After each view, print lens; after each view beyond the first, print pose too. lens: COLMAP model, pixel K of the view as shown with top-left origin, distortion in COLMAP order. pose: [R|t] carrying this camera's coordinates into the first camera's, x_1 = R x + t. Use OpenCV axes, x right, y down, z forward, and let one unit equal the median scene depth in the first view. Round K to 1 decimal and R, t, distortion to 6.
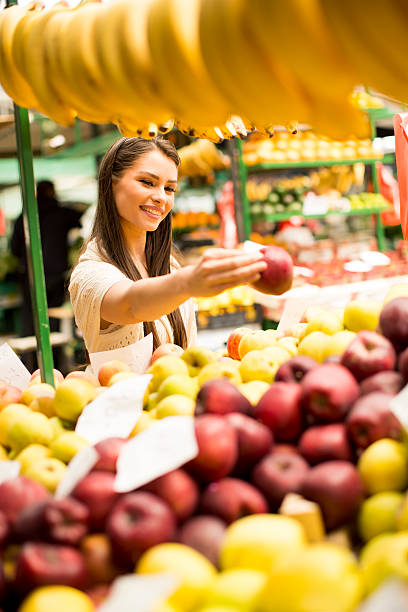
lens RADIAL K [[895.7, 0, 203.5], [0, 895.7, 312.3], [0, 0, 1]] dist [-0.154438, 0.000000]
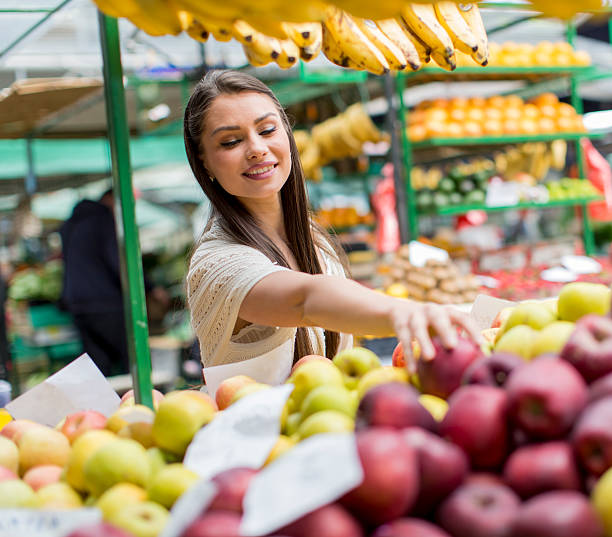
lens RADIAL K [[1167.2, 0, 400.8], [0, 1167.2, 270.6], [0, 0, 1]] dist [0.005242, 0.000000]
pose [[0.999110, -0.003768, 0.042001, -0.009745], [0.006643, 0.997627, -0.068533, 0.040872], [-0.041643, 0.068751, 0.996764, 0.059483]]
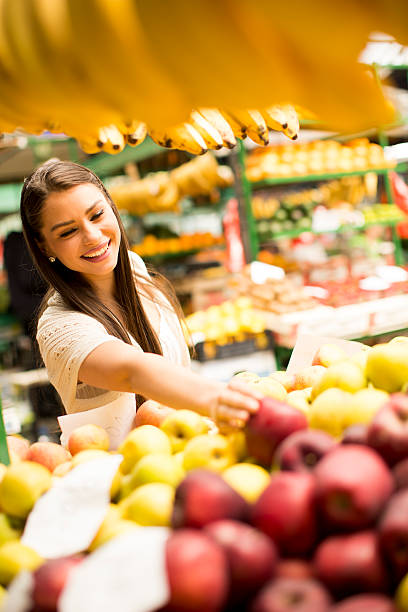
lens RADIAL K [[895.7, 0, 200.1], [0, 895.7, 308.3], [0, 0, 1]] dist [-0.154438, 0.000000]
pose [[0.998860, -0.042923, -0.020886, 0.030245], [0.042395, 0.998786, -0.025077, -0.033846], [0.021937, 0.024163, 0.999467, 0.215622]]
